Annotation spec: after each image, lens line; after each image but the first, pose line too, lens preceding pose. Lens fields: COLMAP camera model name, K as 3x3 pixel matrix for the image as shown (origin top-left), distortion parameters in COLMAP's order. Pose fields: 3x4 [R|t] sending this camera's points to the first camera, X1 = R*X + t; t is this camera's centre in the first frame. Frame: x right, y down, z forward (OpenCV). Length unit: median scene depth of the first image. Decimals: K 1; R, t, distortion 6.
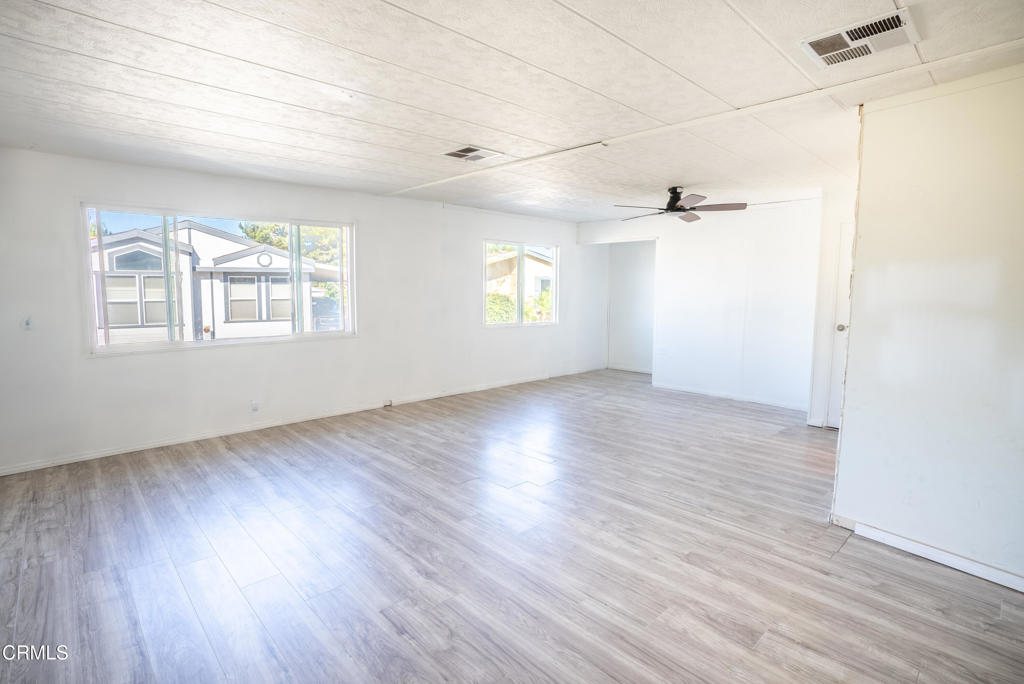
lens RADIAL K [[508.3, 0, 510.3], [0, 508.3, 341.1], [0, 0, 1]] dist [-0.042781, 0.001225]
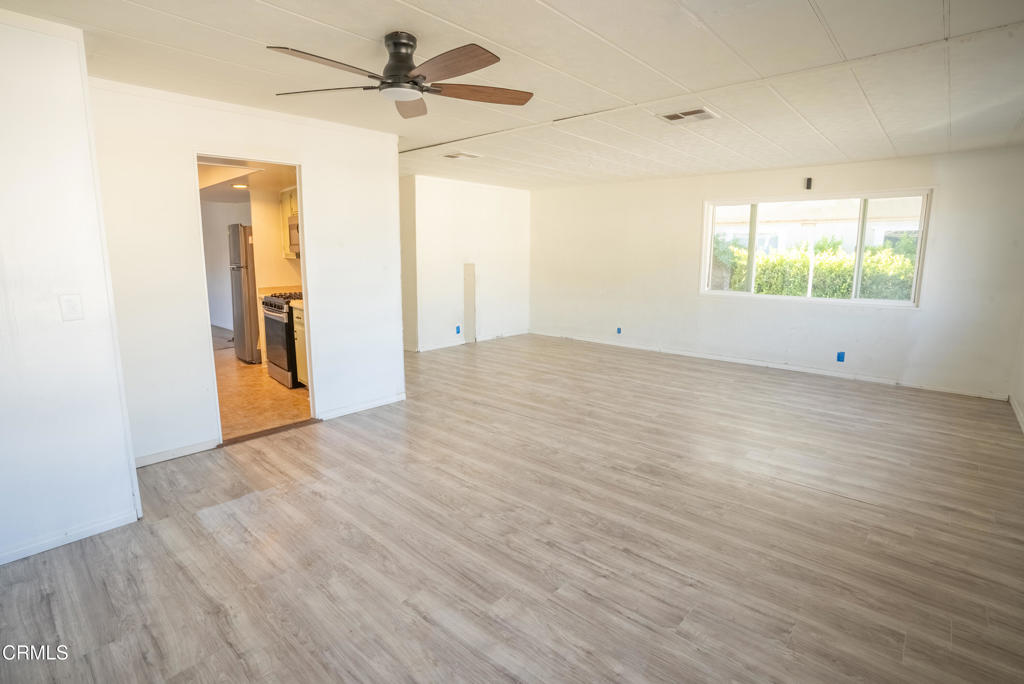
lens RADIAL K [[508.3, 0, 510.1], [0, 508.3, 339.3], [0, 0, 1]] dist [-0.042781, 0.001225]
pose [[-0.996843, 0.004743, -0.079252, 0.312731], [-0.017289, 0.961291, 0.274992, -0.191044], [0.077488, 0.275495, -0.958174, 1.801605]]
